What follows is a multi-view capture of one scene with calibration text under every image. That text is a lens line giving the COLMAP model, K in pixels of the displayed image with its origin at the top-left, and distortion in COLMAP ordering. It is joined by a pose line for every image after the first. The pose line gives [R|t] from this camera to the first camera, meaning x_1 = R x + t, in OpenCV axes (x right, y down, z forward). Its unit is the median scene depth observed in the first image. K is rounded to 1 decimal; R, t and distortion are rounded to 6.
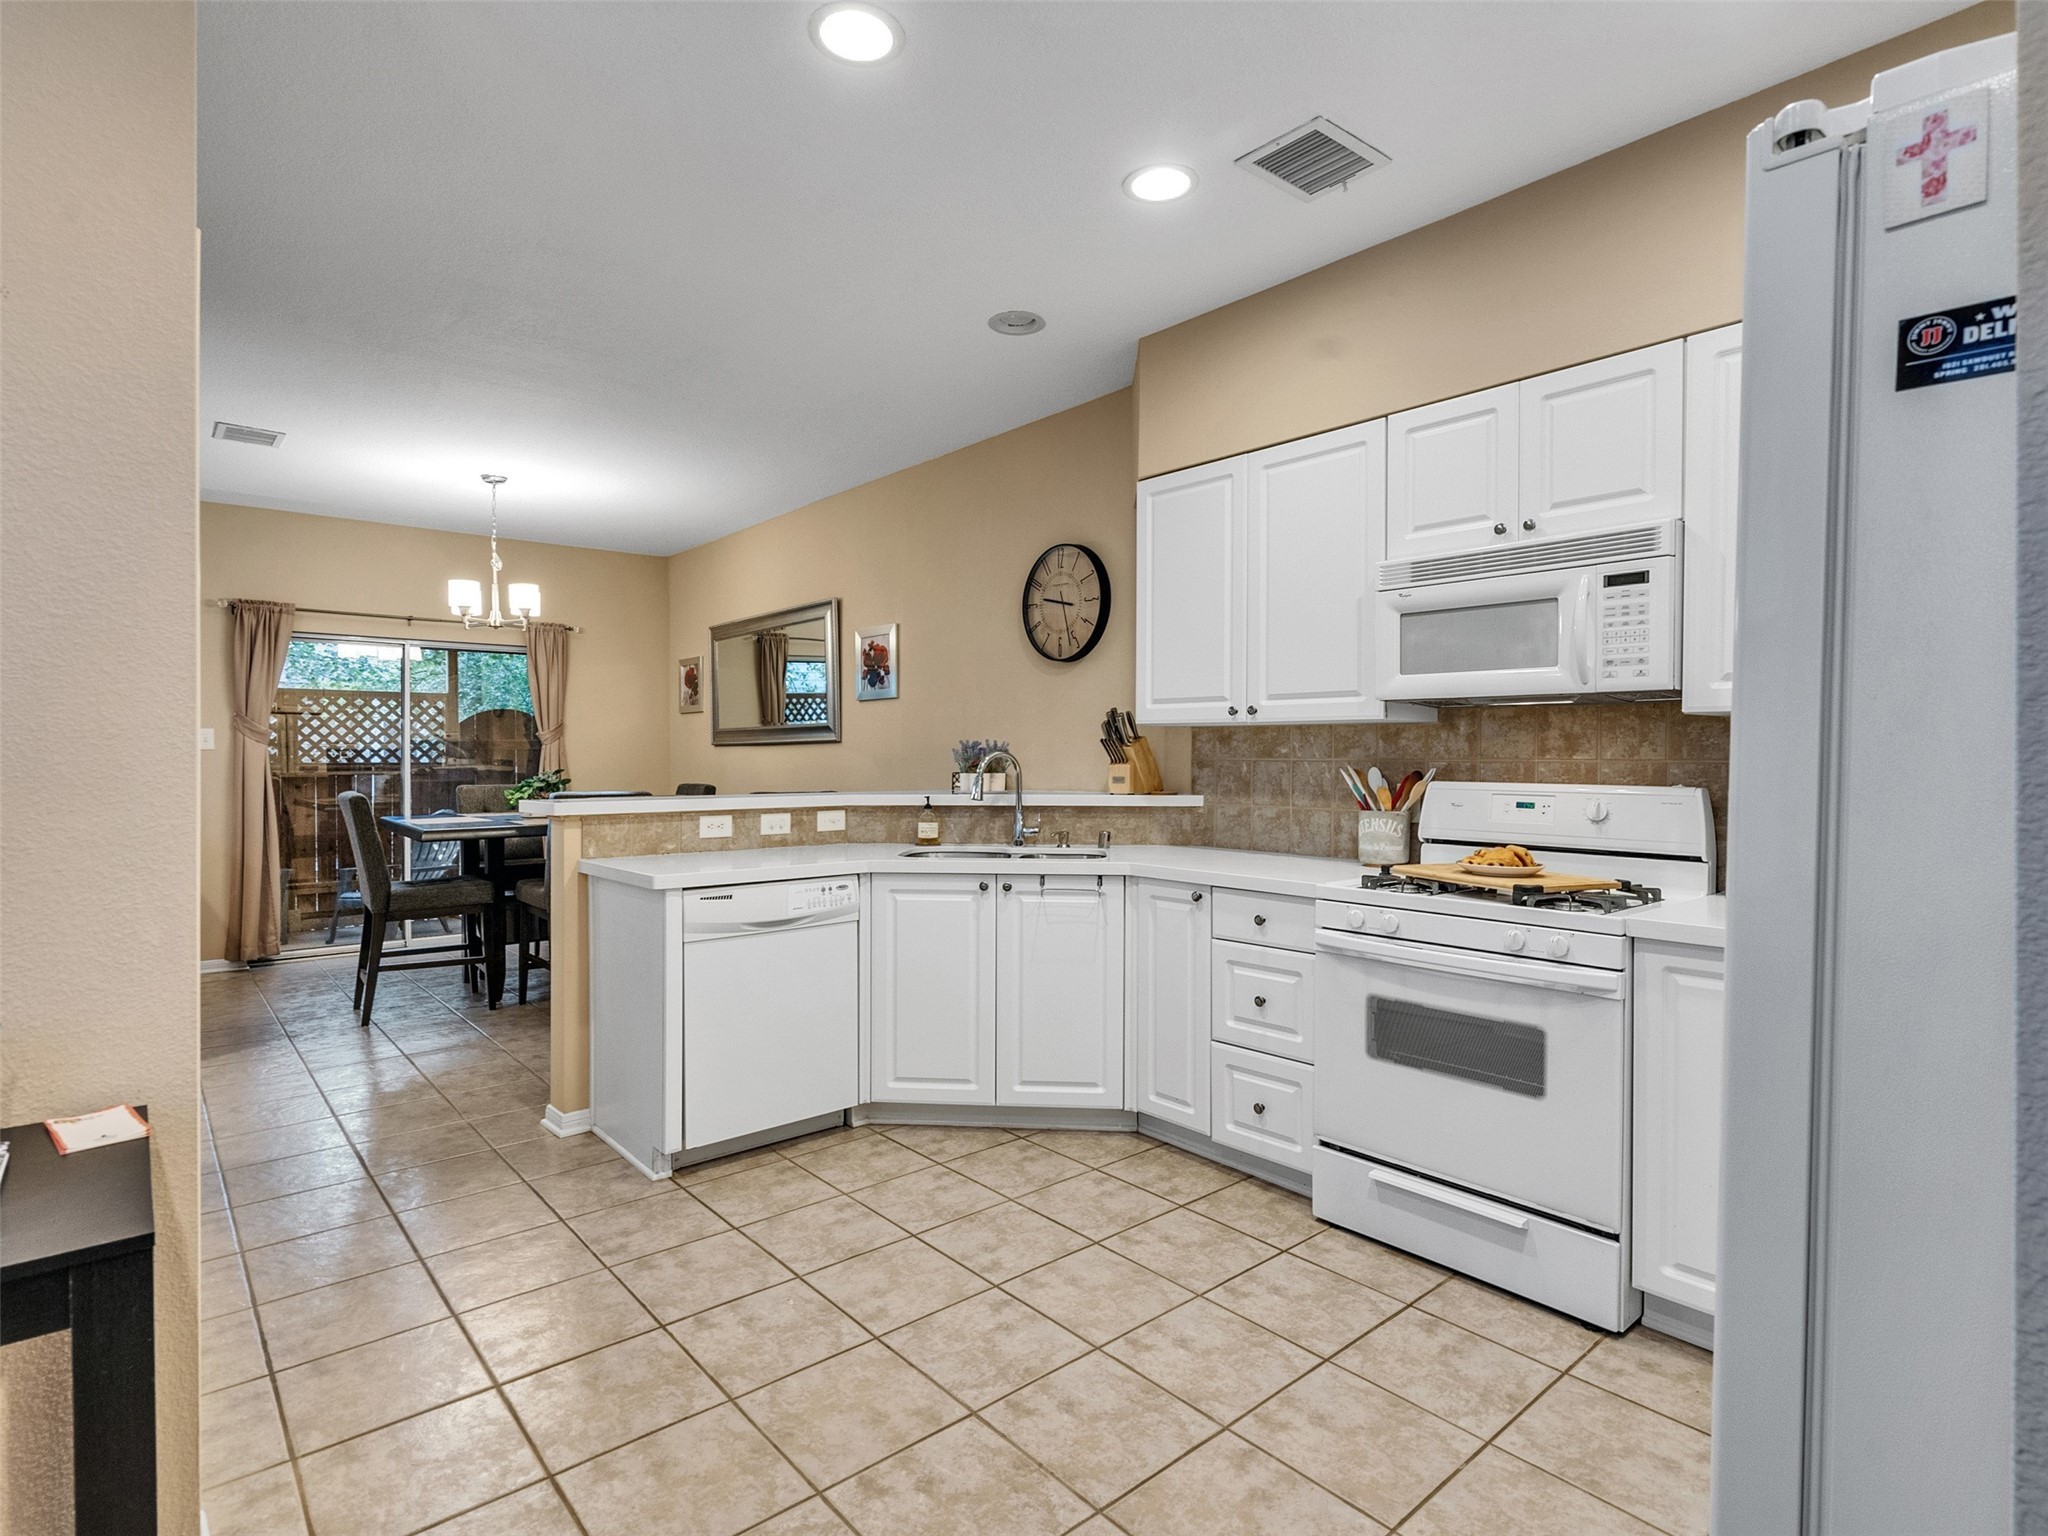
lens RADIAL K [[1047.7, 0, 1004.4], [0, 1047.7, 765.2], [0, 0, 1]] dist [-0.008238, 0.004775]
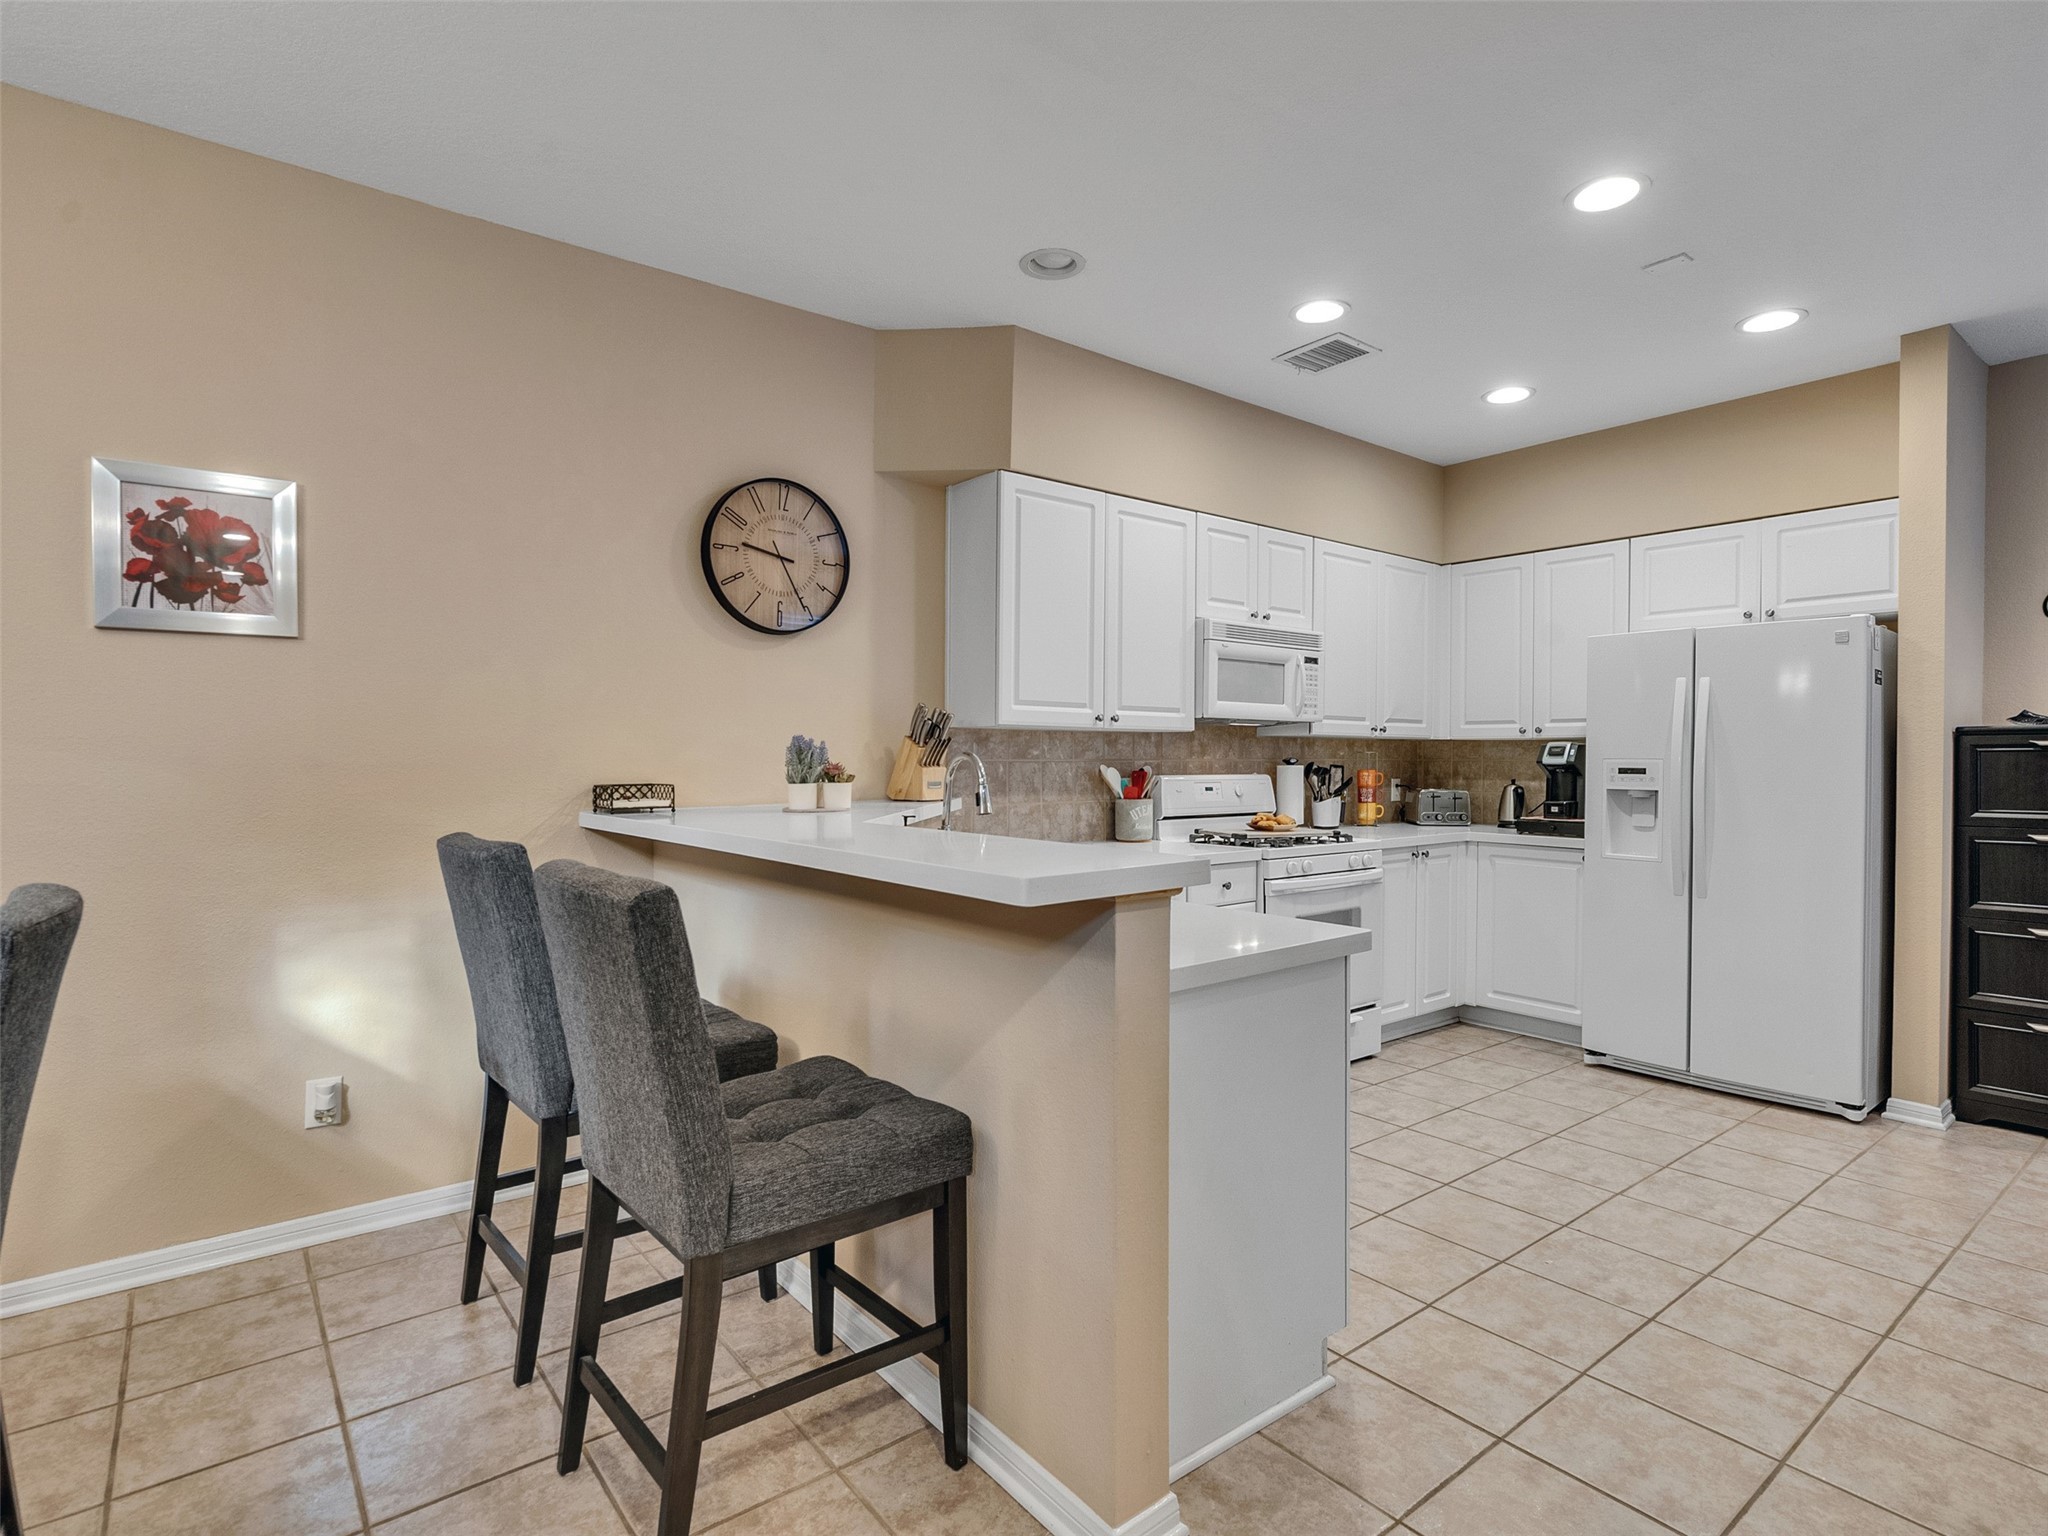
lens RADIAL K [[1047.7, 0, 998.5], [0, 1047.7, 766.9], [0, 0, 1]] dist [-0.008238, 0.004775]
pose [[0.045548, -0.012412, 0.998885, -0.903531], [0.008127, 0.999894, 0.012054, -0.013241], [-0.998929, 0.007569, 0.045644, 1.047874]]
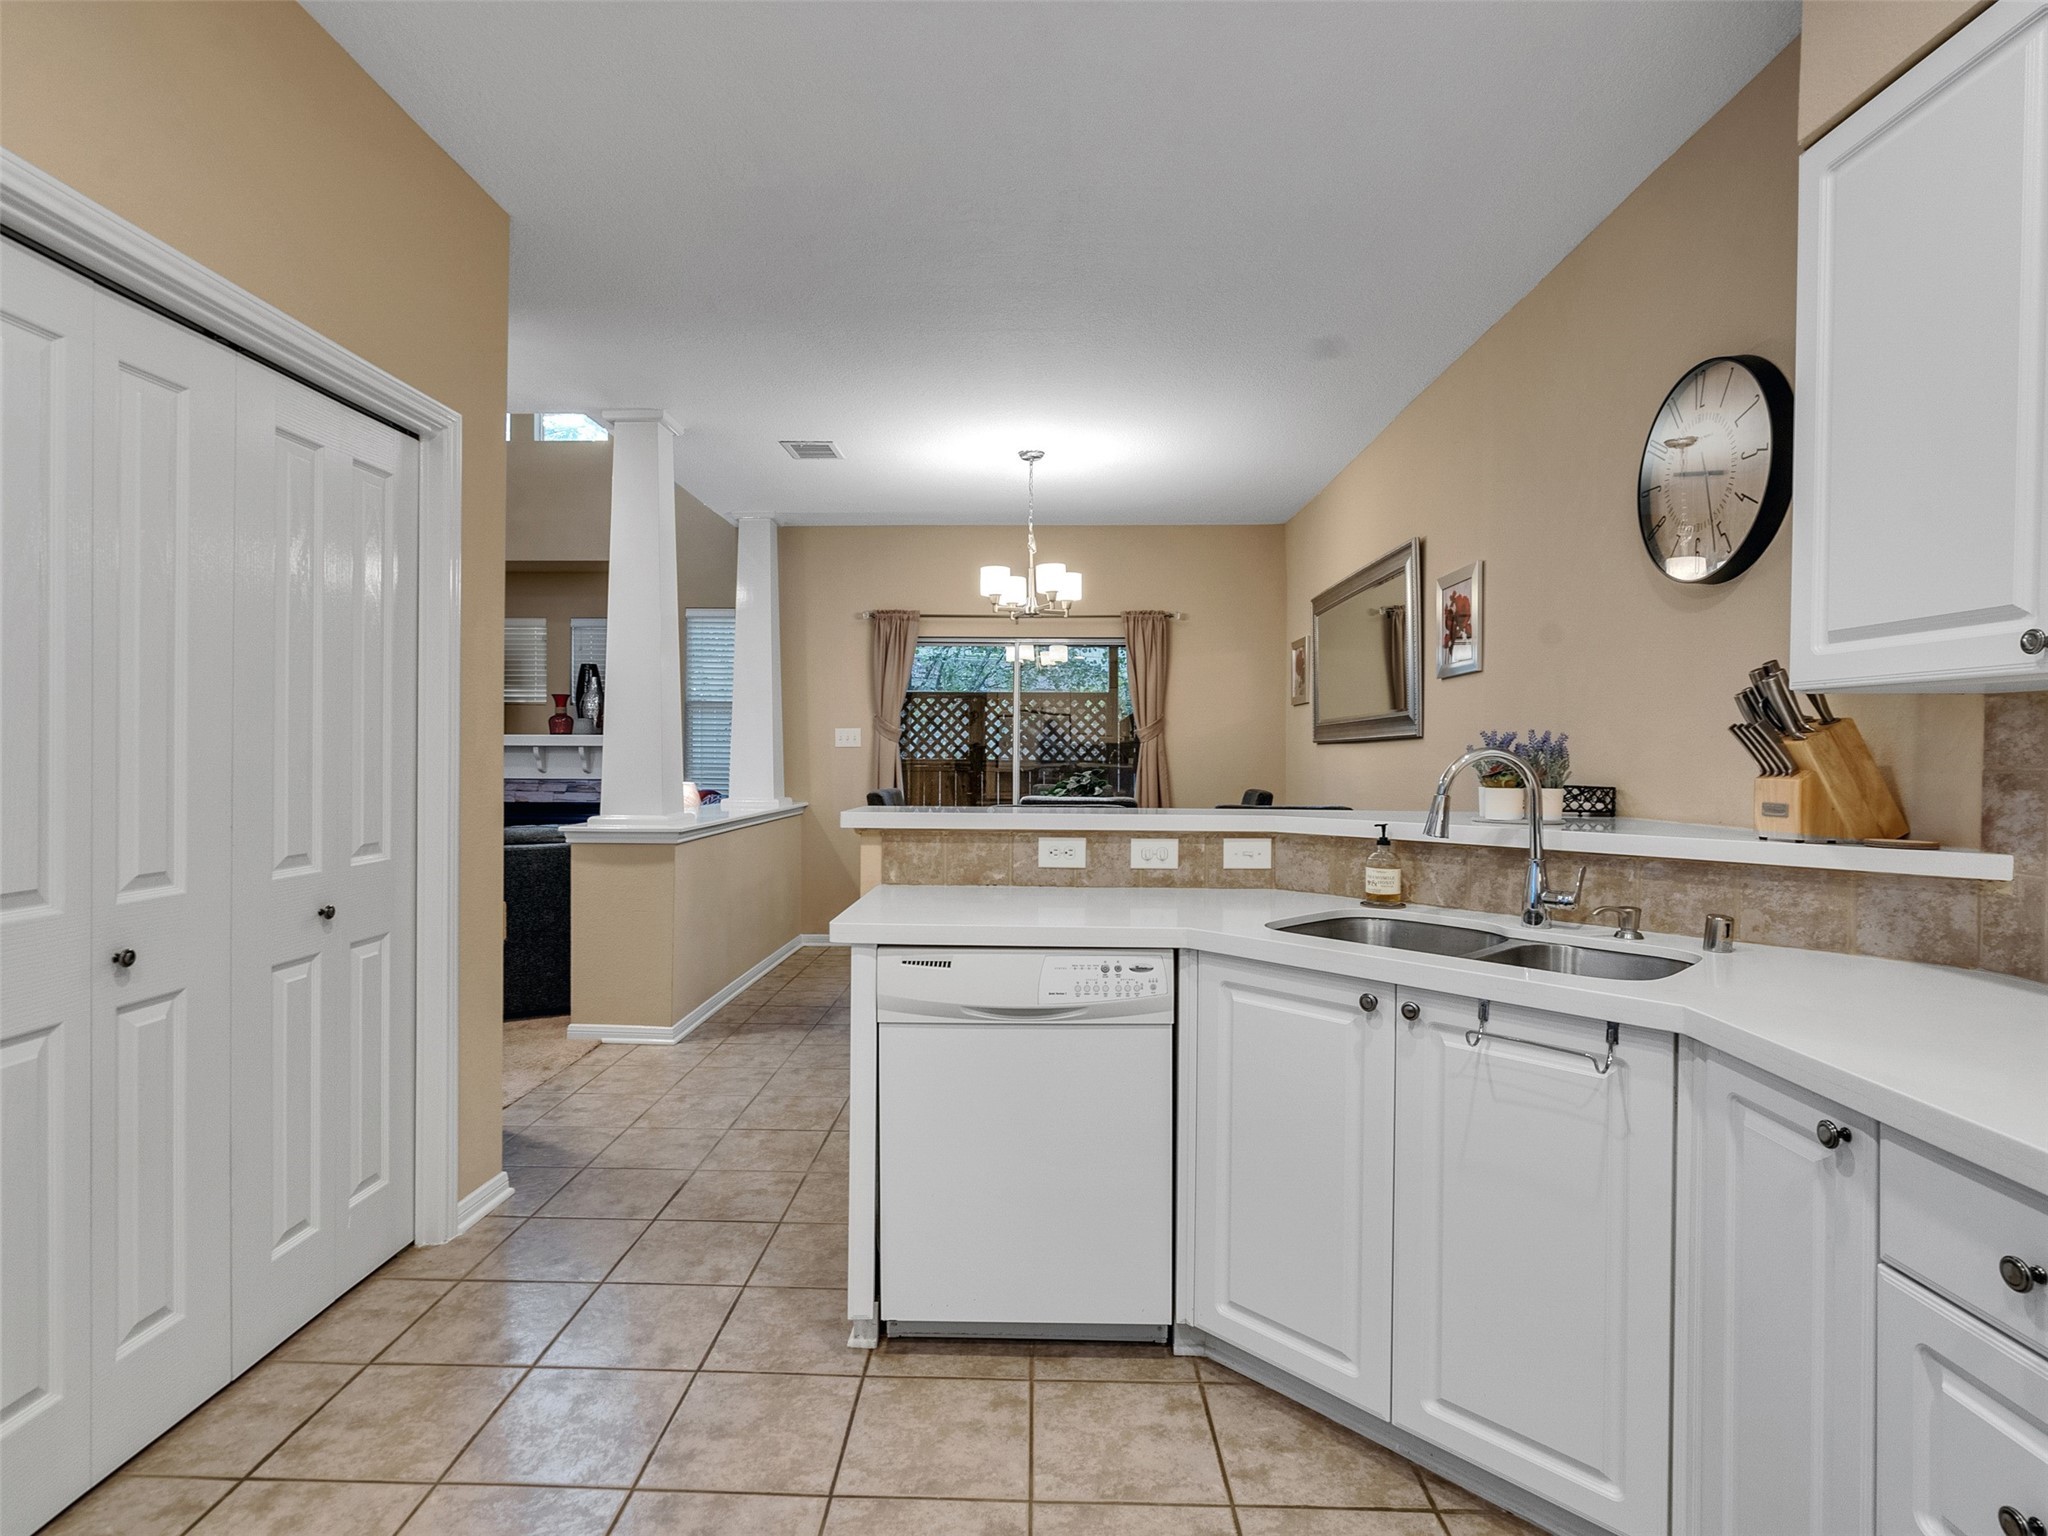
lens RADIAL K [[1047.7, 0, 1009.5], [0, 1047.7, 766.3], [0, 0, 1]] dist [-0.008238, 0.004775]
pose [[0.743719, 0.013400, -0.668358, 0.193894], [-0.012797, 0.999901, 0.005808, -0.004908], [0.668370, 0.004234, 0.743817, 0.477117]]
